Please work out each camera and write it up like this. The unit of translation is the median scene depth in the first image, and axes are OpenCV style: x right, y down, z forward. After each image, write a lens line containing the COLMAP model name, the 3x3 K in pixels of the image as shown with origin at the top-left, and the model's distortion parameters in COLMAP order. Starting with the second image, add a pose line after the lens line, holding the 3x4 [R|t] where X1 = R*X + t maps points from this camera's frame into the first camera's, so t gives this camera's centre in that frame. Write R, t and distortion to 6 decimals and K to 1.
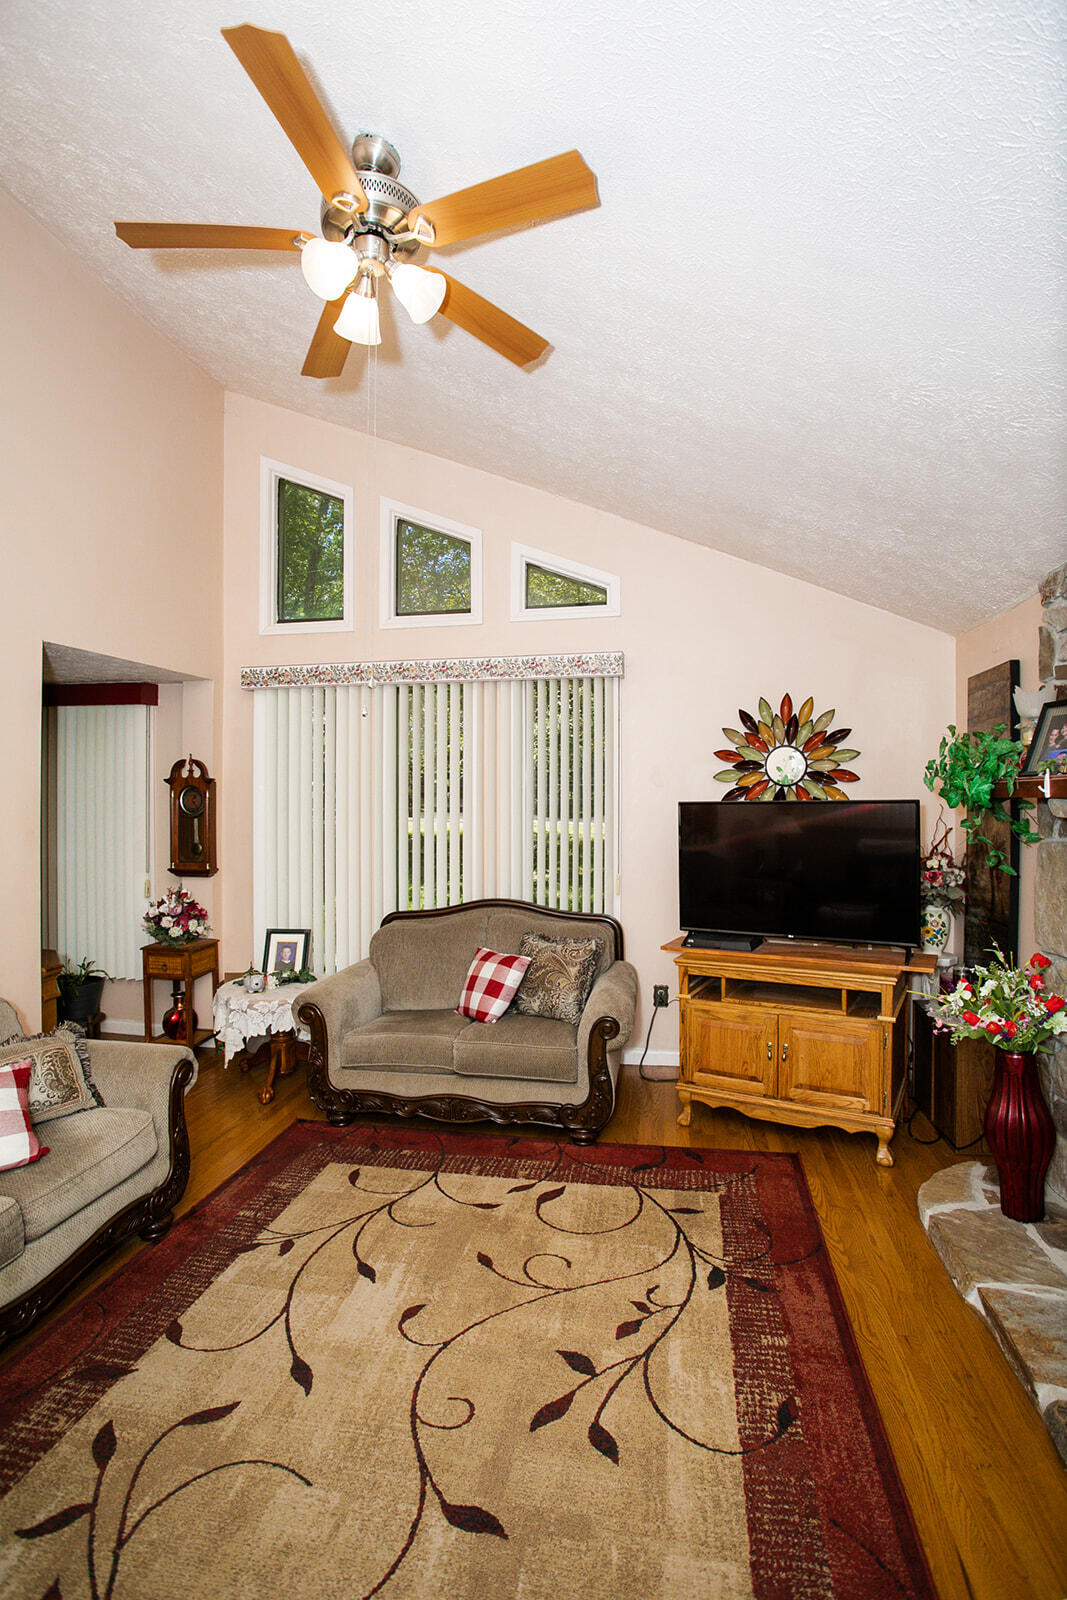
lens RADIAL K [[770.7, 0, 533.5], [0, 770.7, 800.0], [0, 0, 1]] dist [-0.064340, 0.027060]
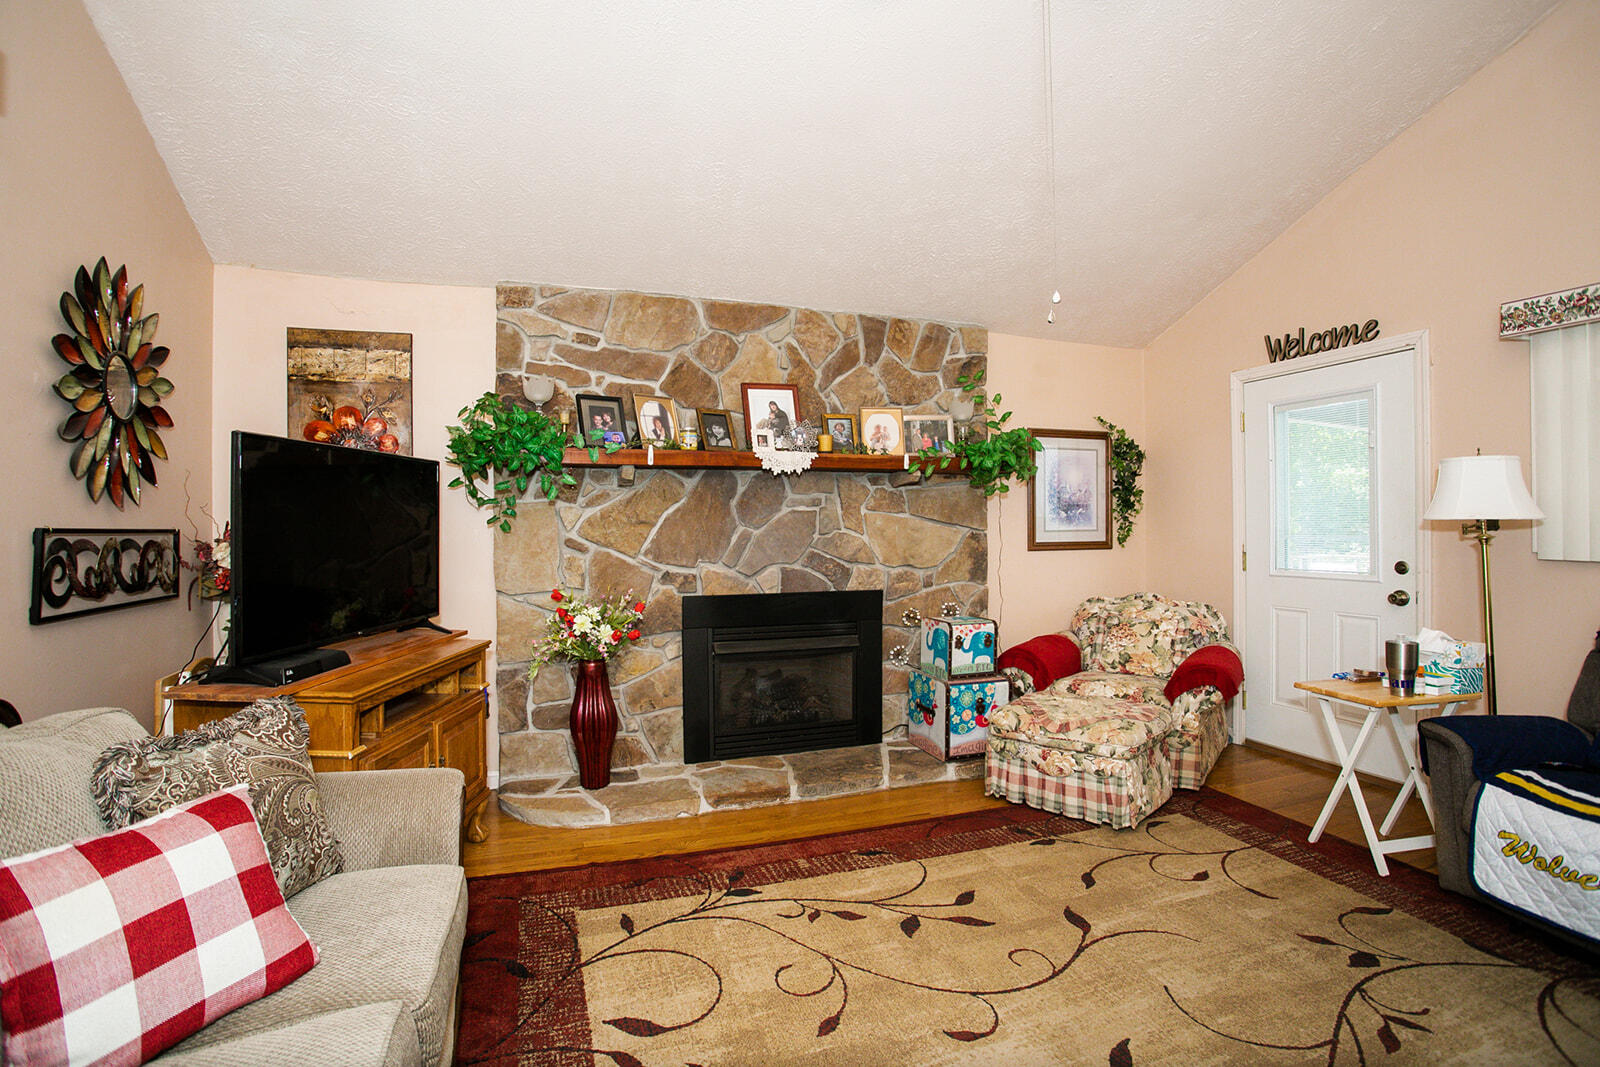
lens RADIAL K [[770.7, 0, 800.0], [0, 770.7, 533.5], [0, 0, 1]] dist [-0.064340, 0.027060]
pose [[-0.495912, 0.000129, 0.868373, -0.730276], [0.007199, 0.999966, 0.003962, 0.123963], [-0.868343, 0.008216, -0.495897, 1.454103]]
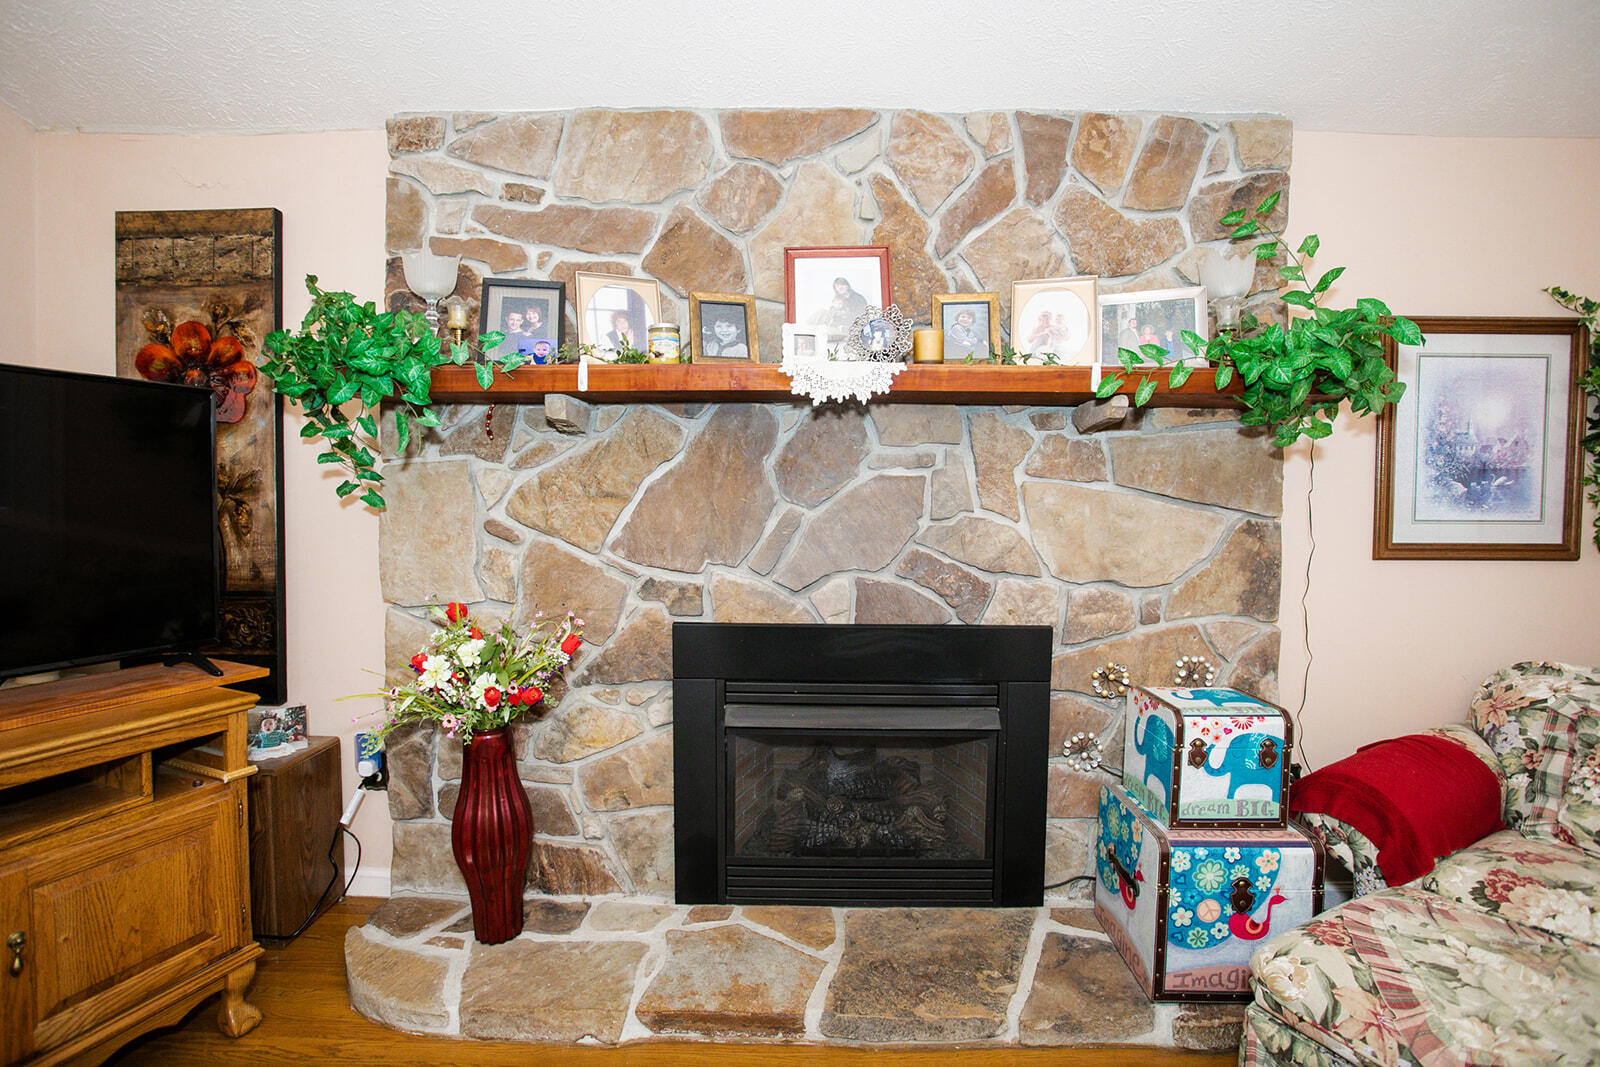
lens RADIAL K [[770.7, 0, 800.0], [0, 770.7, 533.5], [0, 0, 1]] dist [-0.064340, 0.027060]
pose [[-0.160517, -0.029203, 0.986601, -0.174575], [-0.006882, 0.999571, 0.028467, 0.123948], [-0.987009, -0.002221, -0.160649, 0.886000]]
